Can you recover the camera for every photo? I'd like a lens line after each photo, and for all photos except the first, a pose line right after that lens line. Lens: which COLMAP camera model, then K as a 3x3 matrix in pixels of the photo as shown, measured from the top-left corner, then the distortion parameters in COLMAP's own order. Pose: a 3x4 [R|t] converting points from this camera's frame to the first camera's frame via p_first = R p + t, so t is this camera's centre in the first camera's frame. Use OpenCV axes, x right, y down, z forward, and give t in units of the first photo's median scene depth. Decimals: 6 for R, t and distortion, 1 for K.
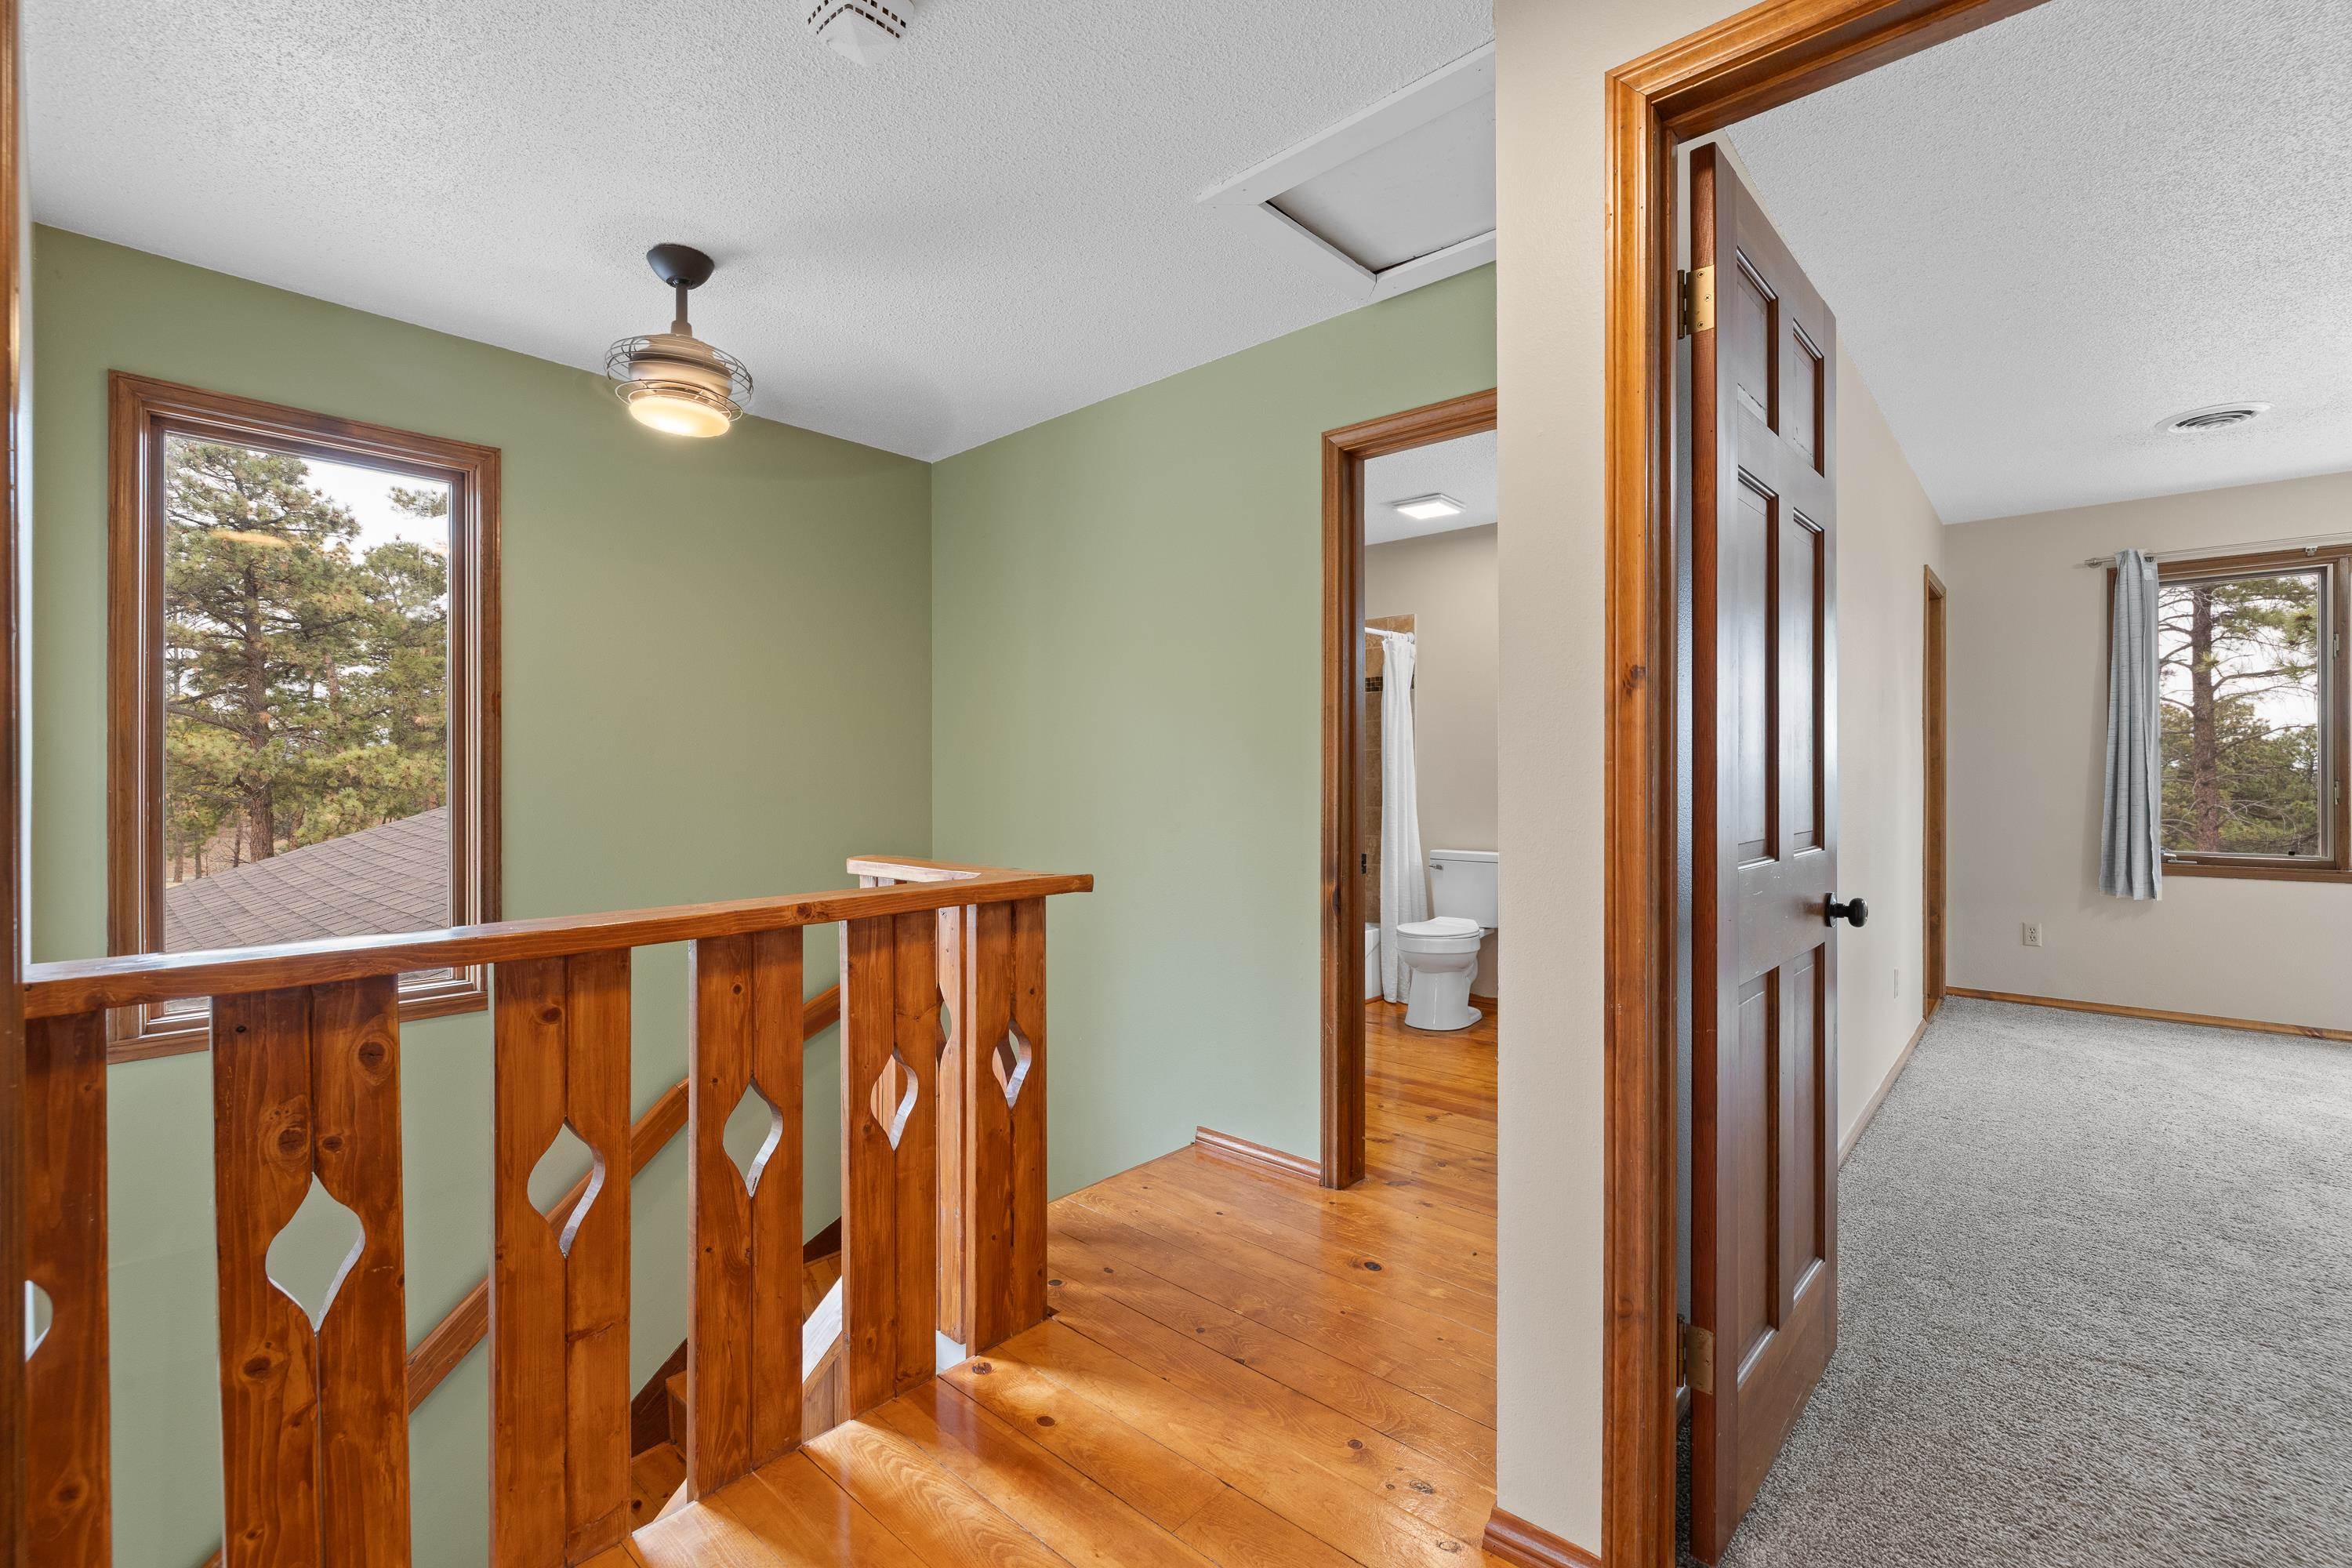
lens RADIAL K [[1017.1, 0, 1196.2], [0, 1017.1, 780.4], [0, 0, 1]] dist [-0.004212, -0.000305]
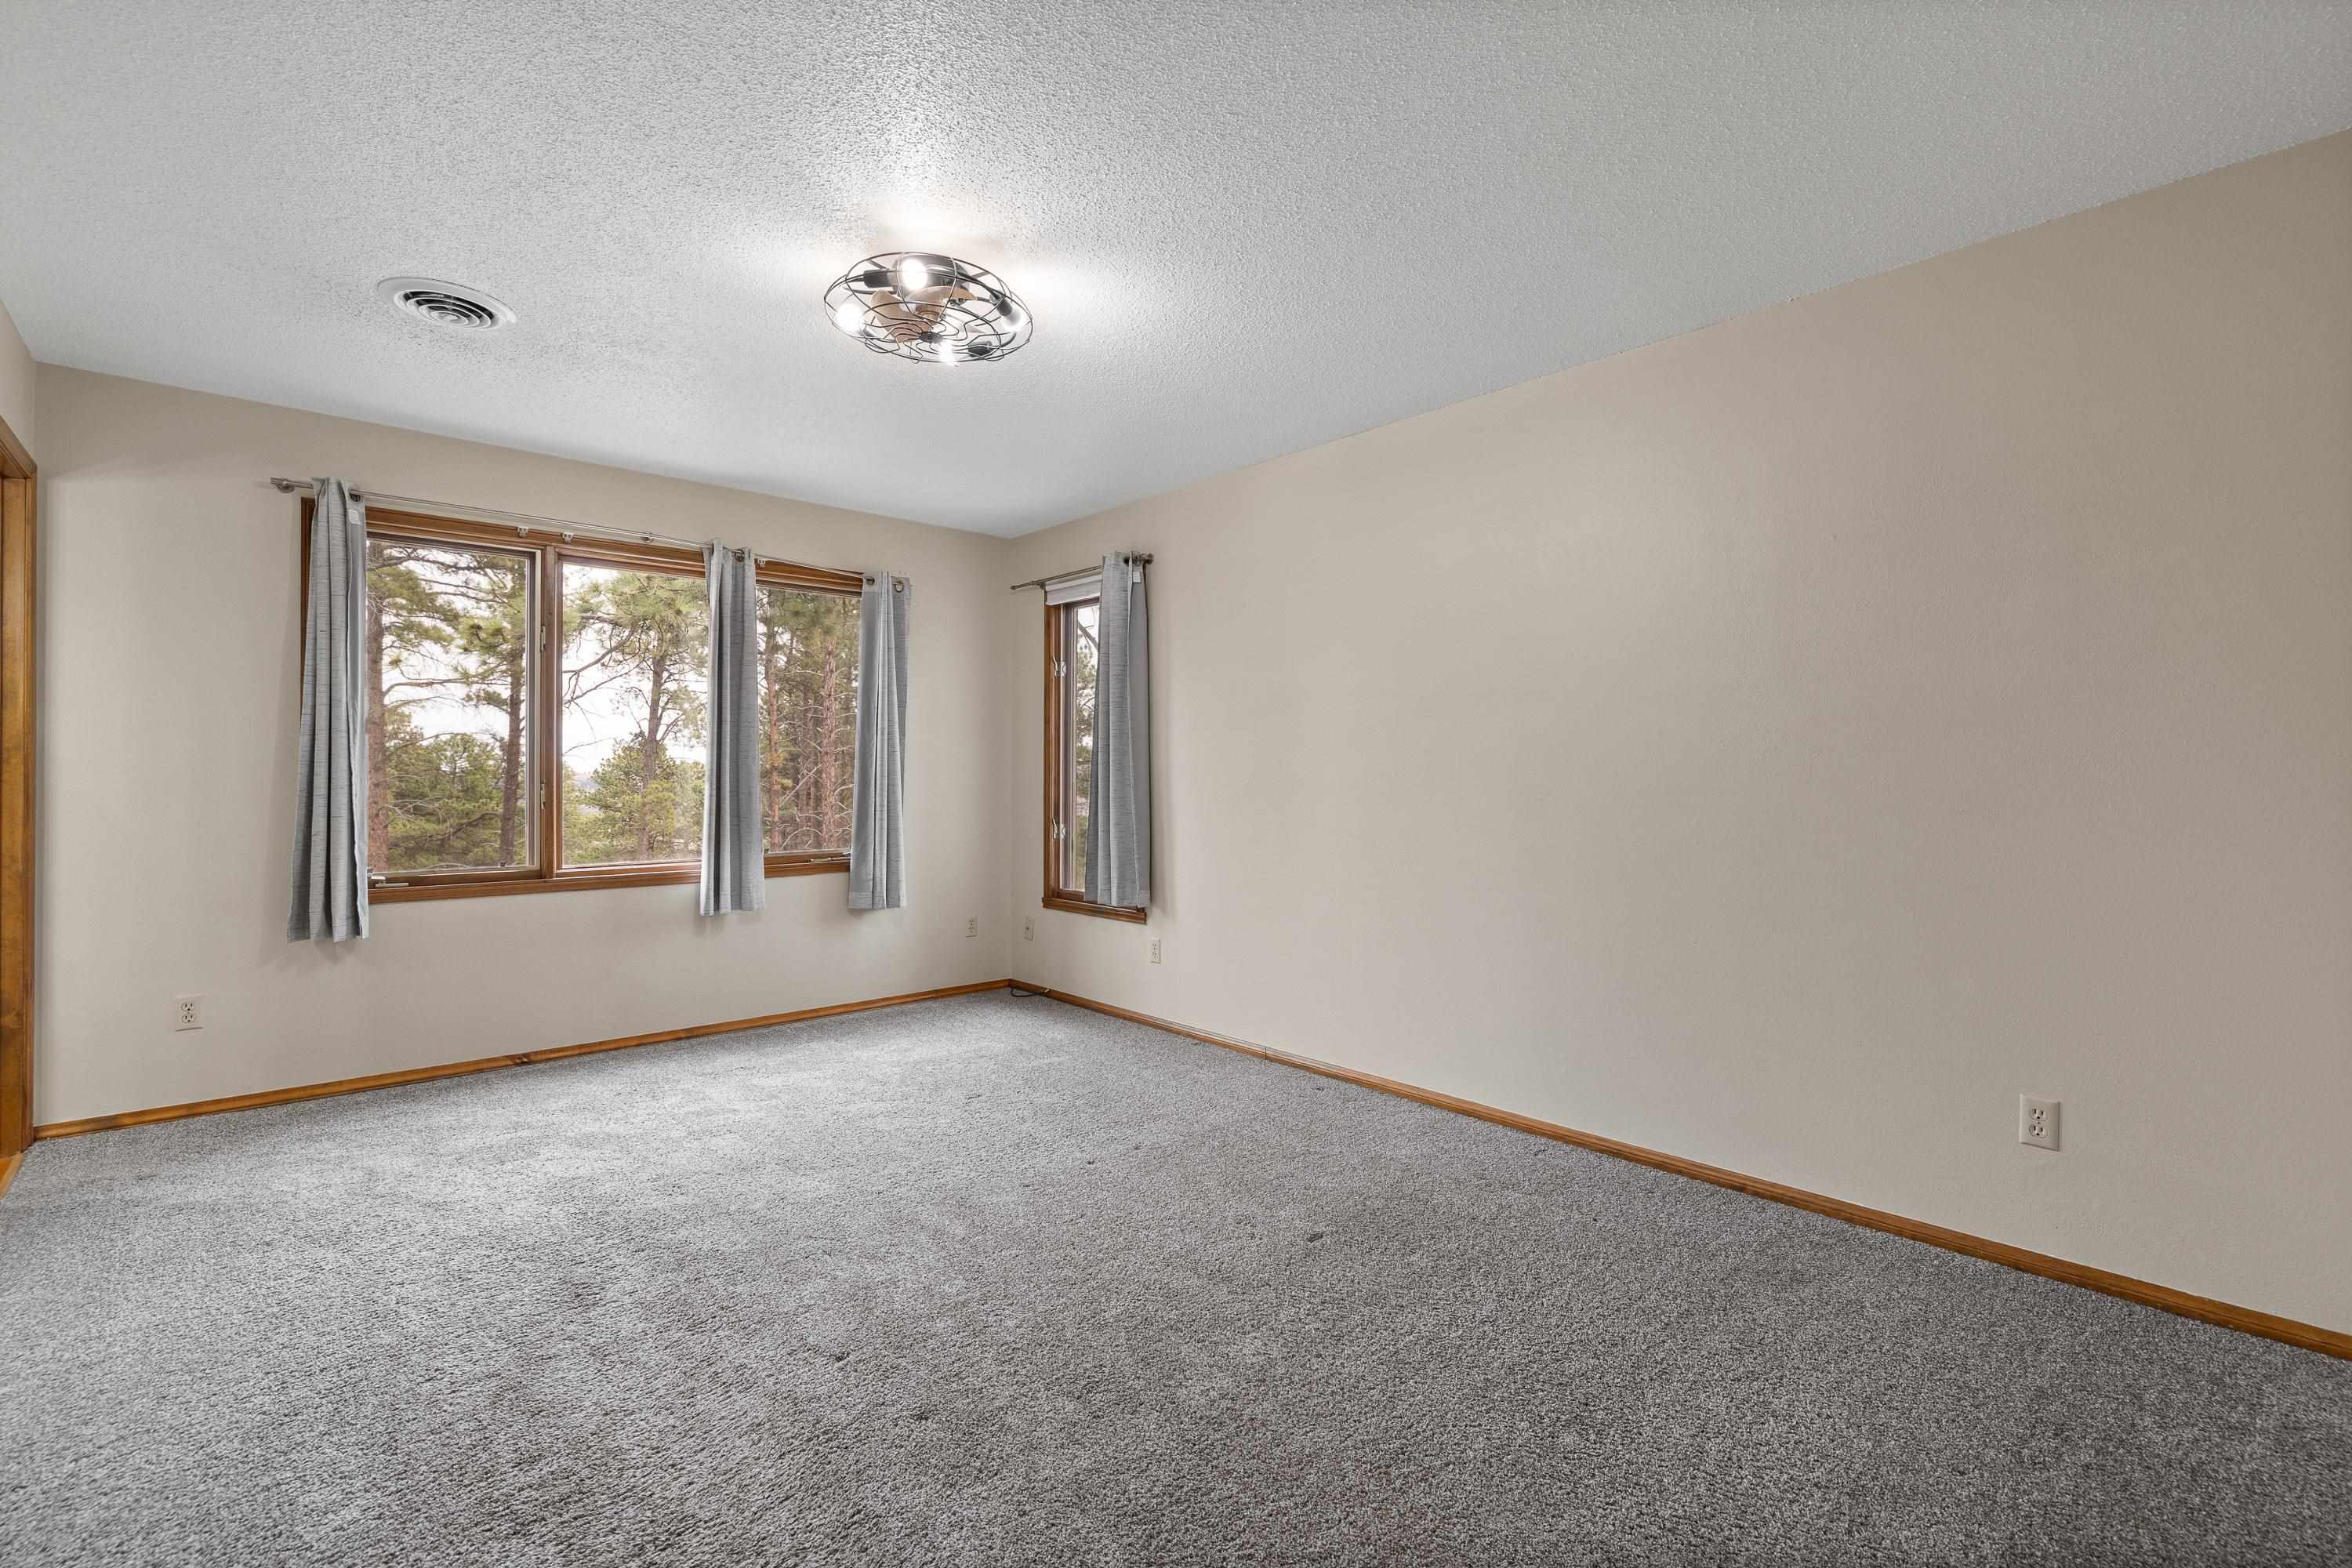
lens RADIAL K [[1017.1, 0, 1188.1], [0, 1017.1, 772.5], [0, 0, 1]] dist [-0.004212, -0.000305]
pose [[0.107614, 0.006944, 0.994169, 0.239343], [0.001568, 0.999973, -0.007154, -0.001753], [-0.994192, 0.002328, 0.107600, 0.282759]]
